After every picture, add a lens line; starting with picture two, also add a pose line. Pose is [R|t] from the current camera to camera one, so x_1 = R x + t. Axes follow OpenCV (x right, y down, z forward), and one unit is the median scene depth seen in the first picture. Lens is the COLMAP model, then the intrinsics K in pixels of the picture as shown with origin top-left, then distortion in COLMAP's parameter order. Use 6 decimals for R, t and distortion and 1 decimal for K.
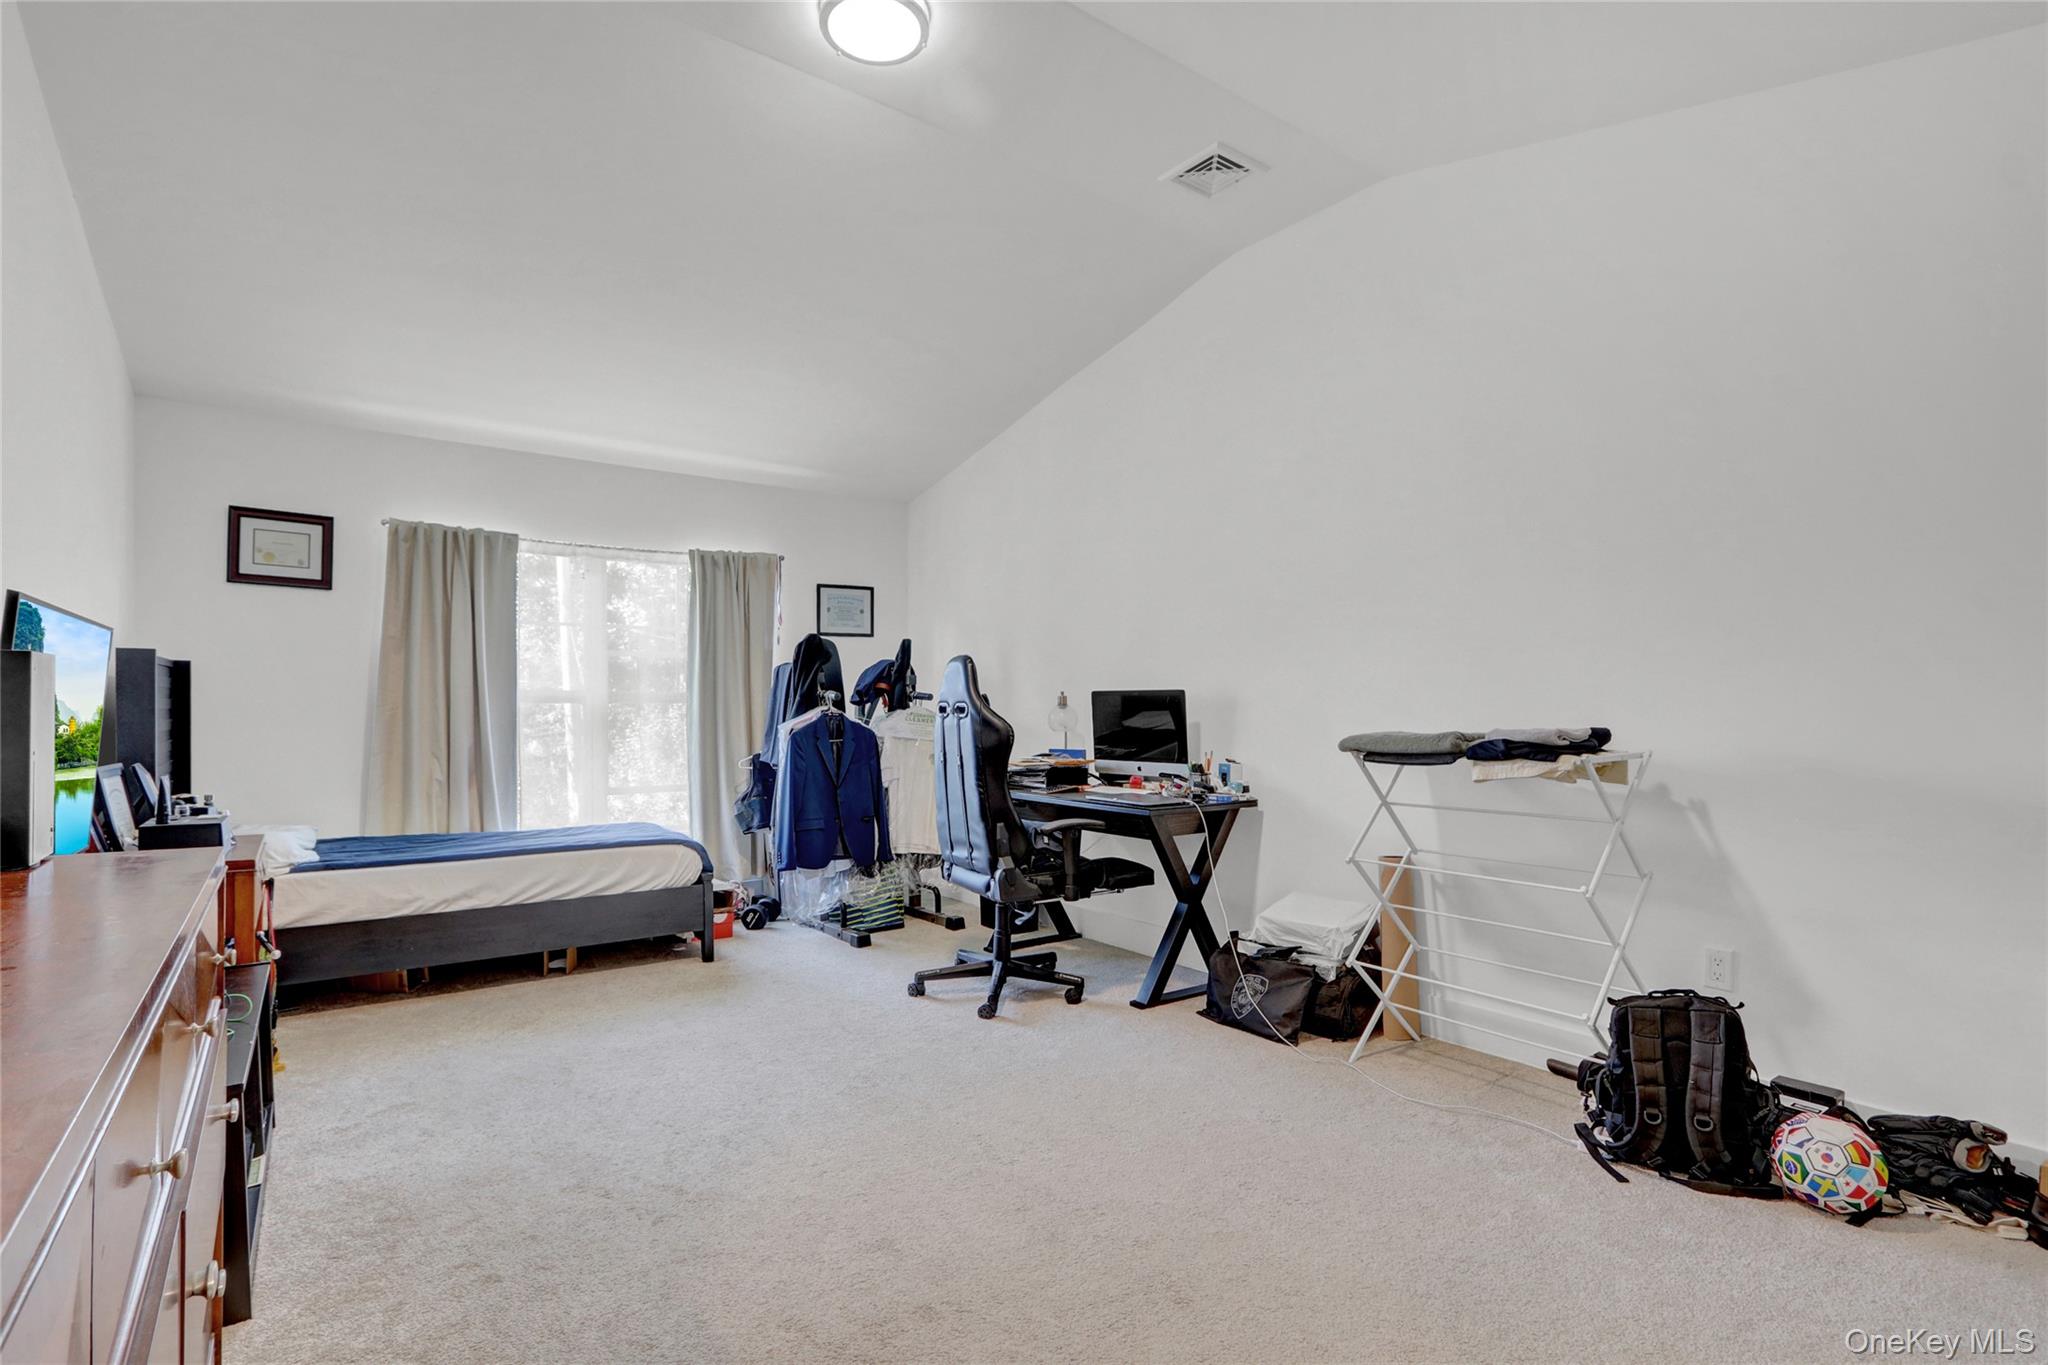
lens RADIAL K [[980.3, 0, 1015.4], [0, 980.3, 692.0], [0, 0, 1]] dist [-0.003727, 0.000231]
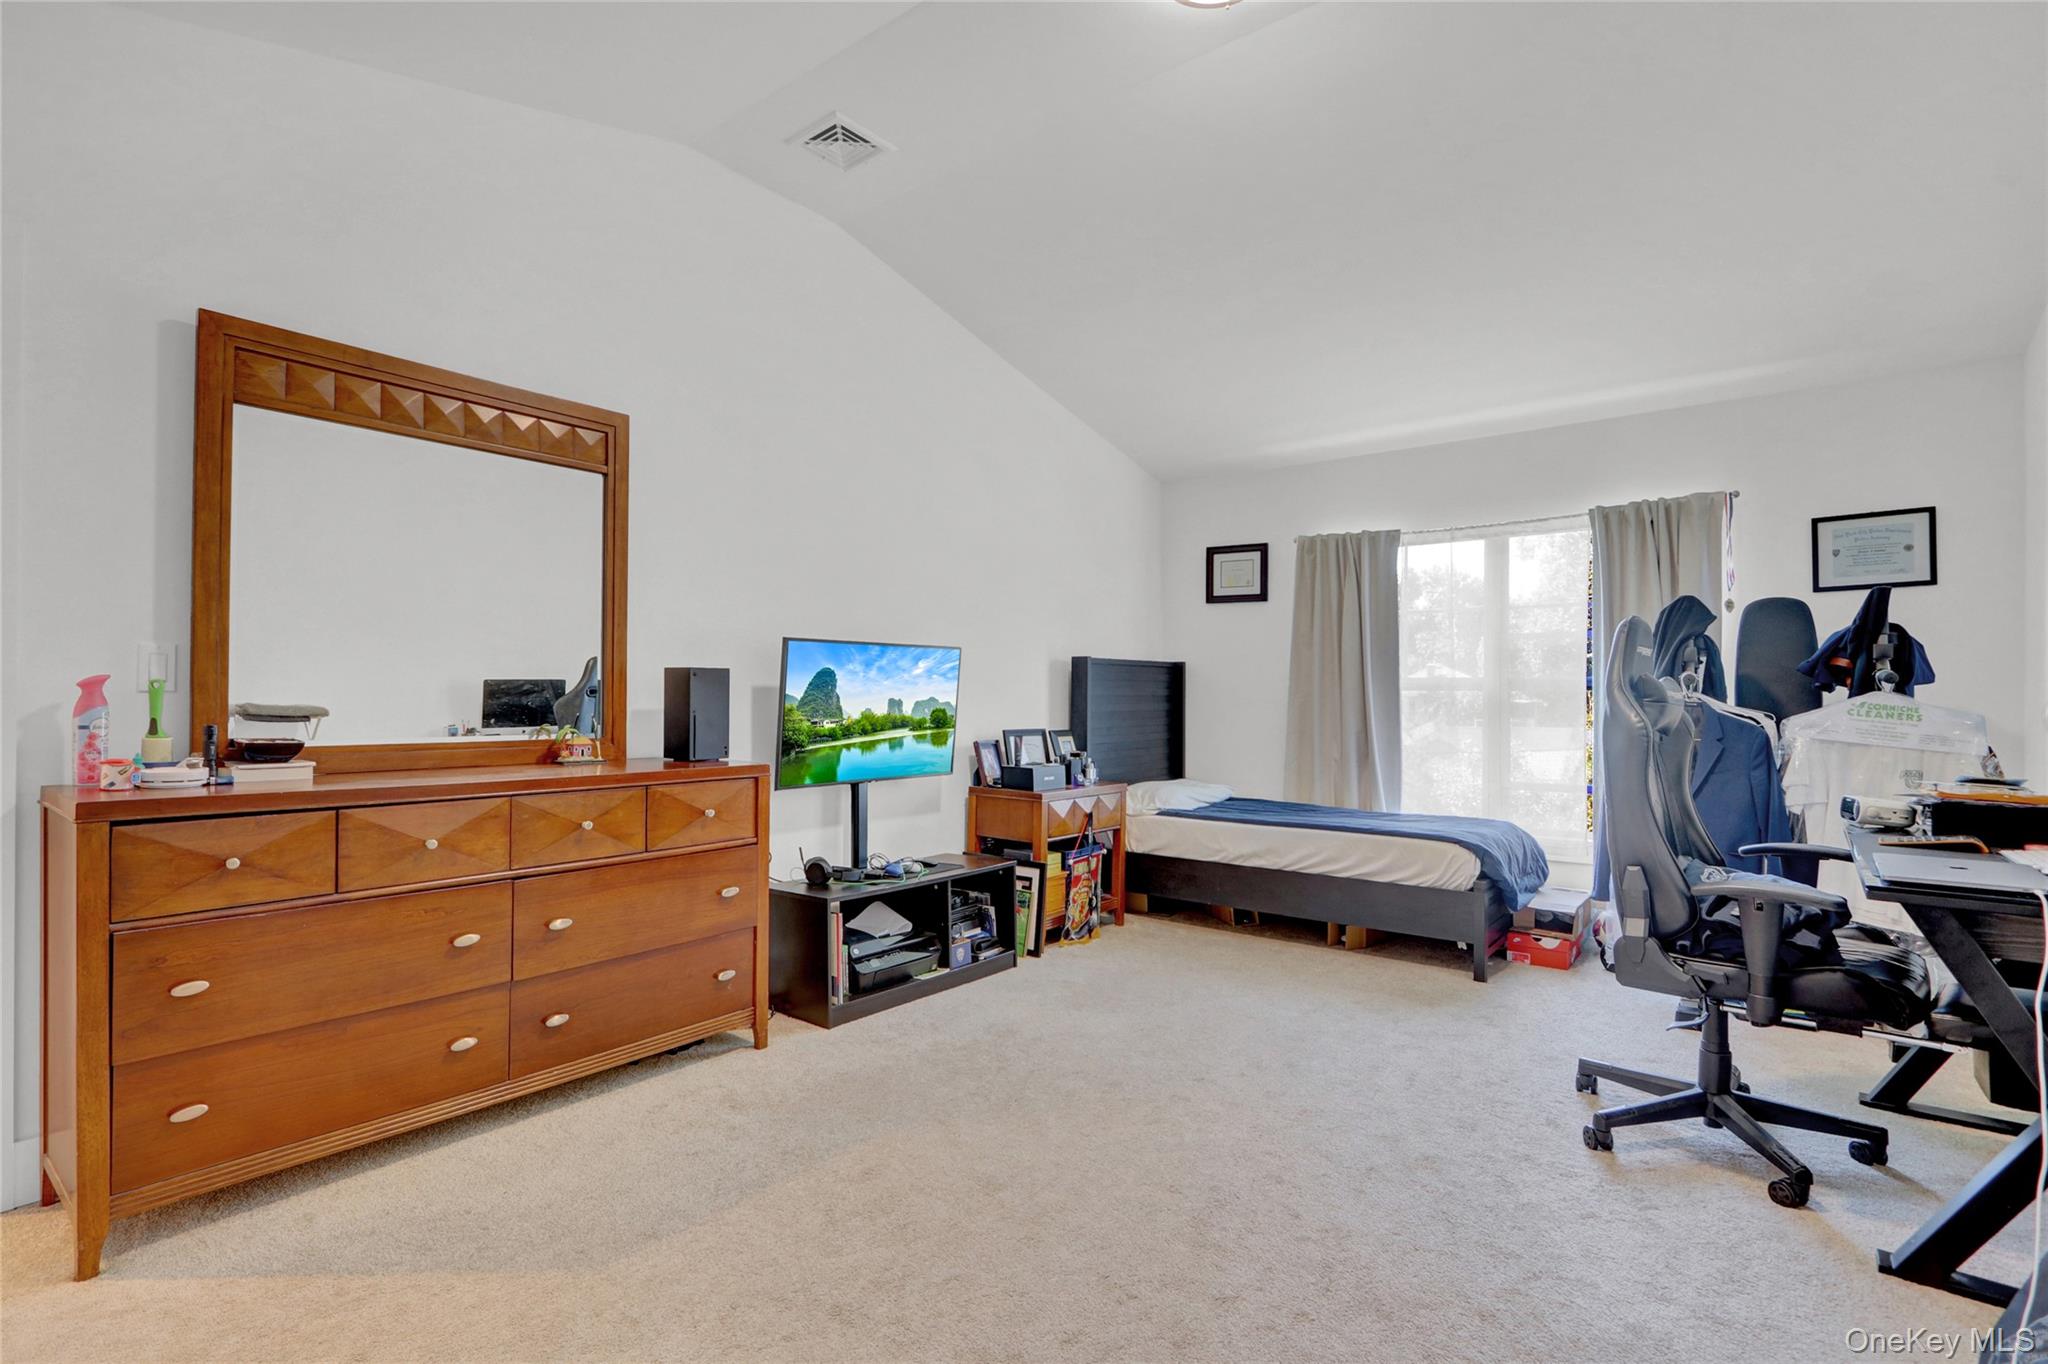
lens RADIAL K [[980.3, 0, 1015.4], [0, 980.3, 691.5], [0, 0, 1]] dist [-0.003727, 0.000231]
pose [[0.267121, -0.007104, -0.963637, 0.398522], [0.010658, 0.999933, -0.004417, 0.012405], [0.963604, -0.009091, 0.267179, 0.336936]]
